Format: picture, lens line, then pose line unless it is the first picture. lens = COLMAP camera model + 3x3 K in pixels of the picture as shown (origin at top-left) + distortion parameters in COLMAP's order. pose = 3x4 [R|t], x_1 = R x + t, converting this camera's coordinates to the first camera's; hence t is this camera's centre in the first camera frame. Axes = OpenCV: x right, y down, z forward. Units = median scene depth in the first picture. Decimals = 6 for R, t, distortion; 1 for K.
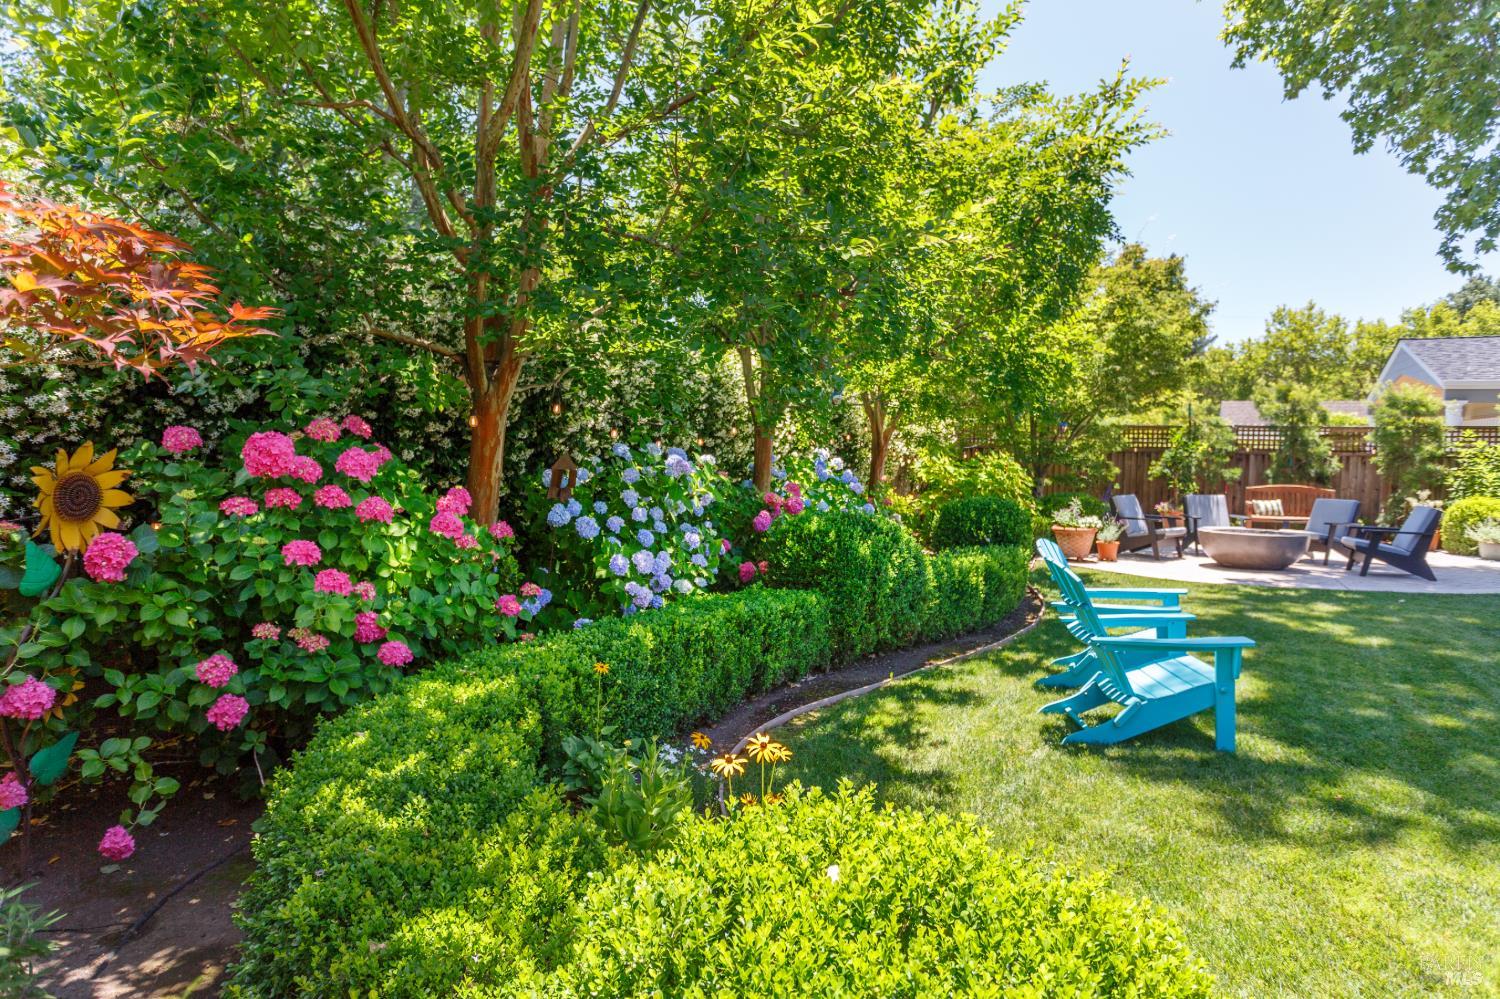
lens RADIAL K [[842.0, 0, 751.5], [0, 842.0, 541.3], [0, 0, 1]] dist [-0.000035, 0.000567]
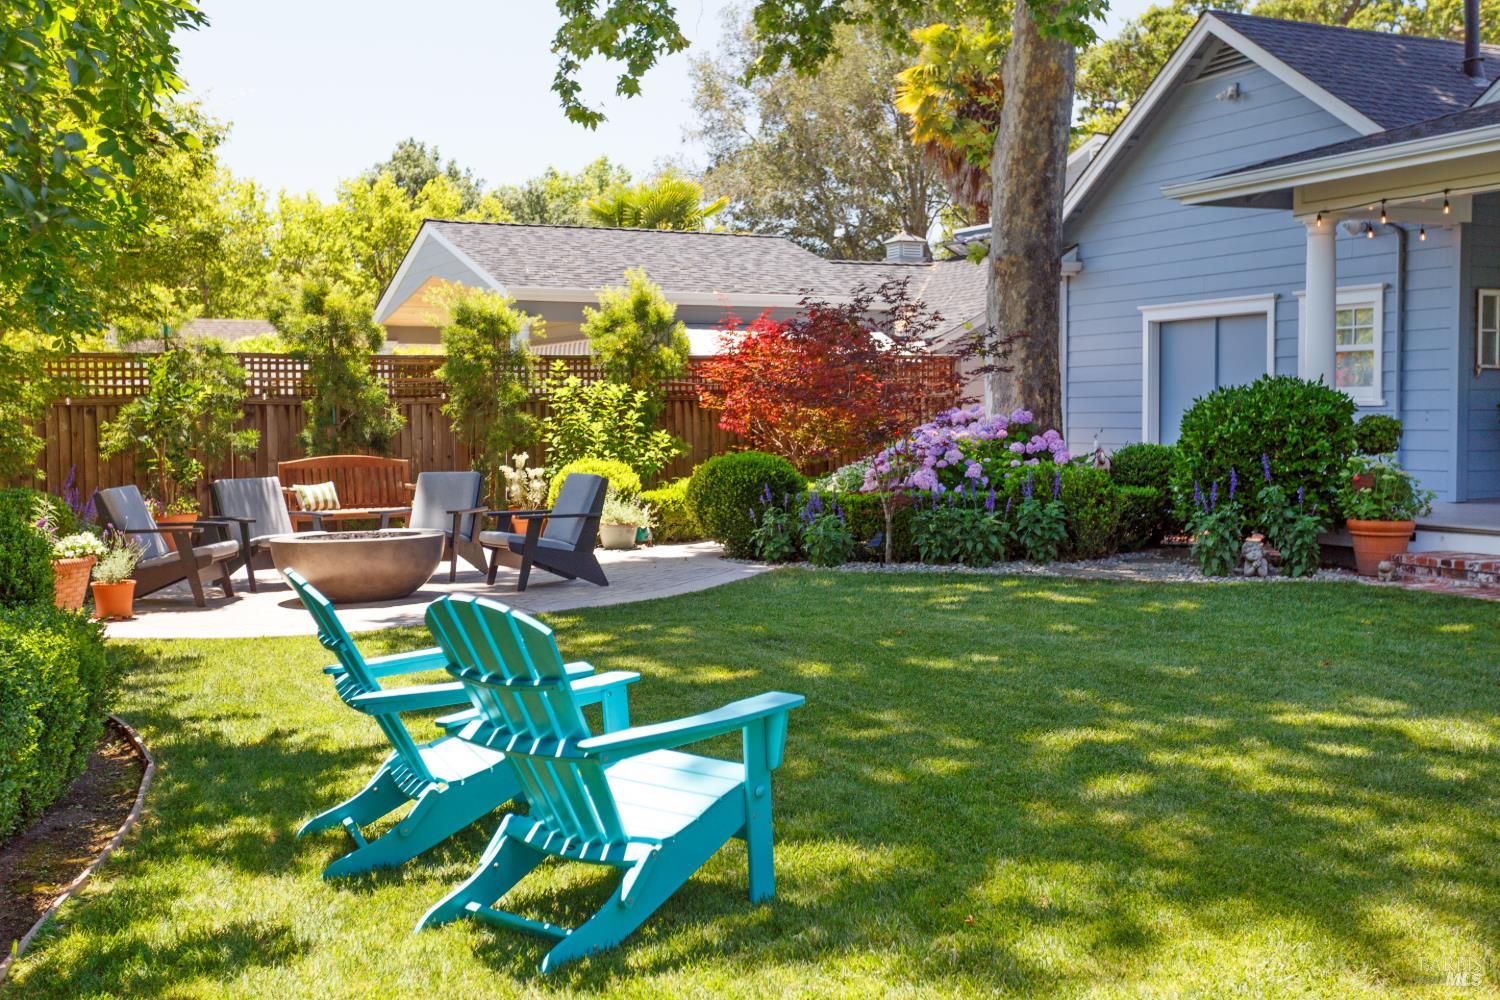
lens RADIAL K [[1625.2, 0, 750.0], [0, 1625.2, 500.0], [0, 0, 1]] dist [0.001121, 0.013581]
pose [[0.599367, -0.066098, 0.797741, -0.093595], [0.109401, 0.993998, 0.000163, -0.005457], [-0.792963, 0.087175, 0.603001, 0.106195]]
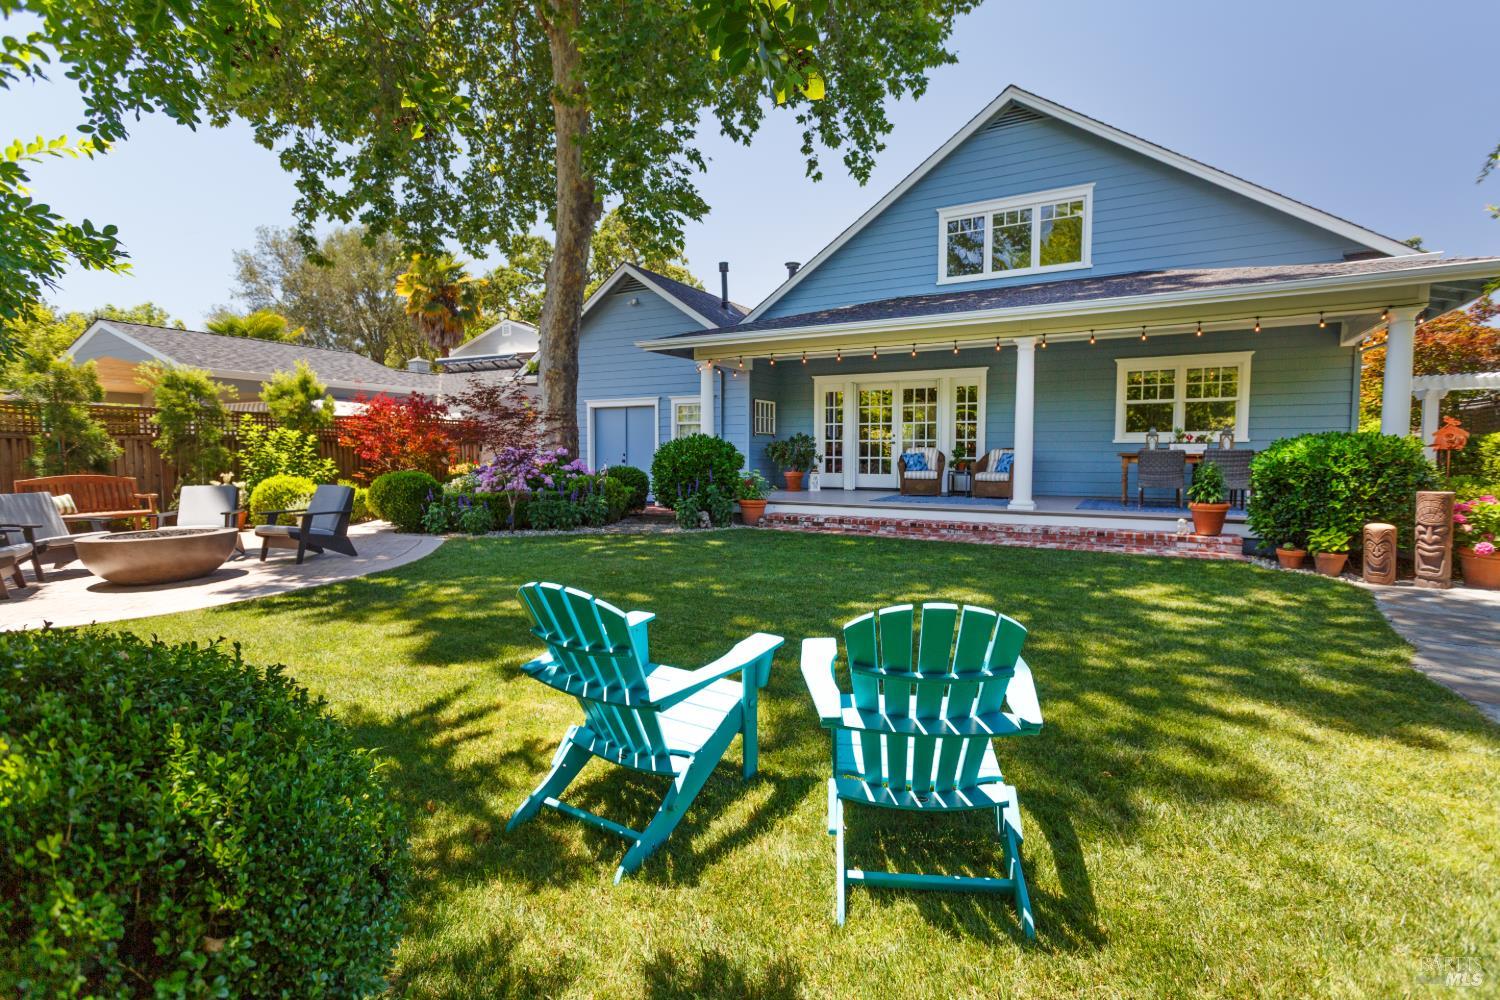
lens RADIAL K [[707.1, 0, 745.1], [0, 707.1, 475.6], [0, 0, 1]] dist [0.015844, -0.000331]
pose [[0.031941, -0.052268, 0.998122, -0.034207], [0.111176, 0.992620, 0.048422, -0.028087], [-0.993287, 0.109421, 0.037516, 0.340237]]
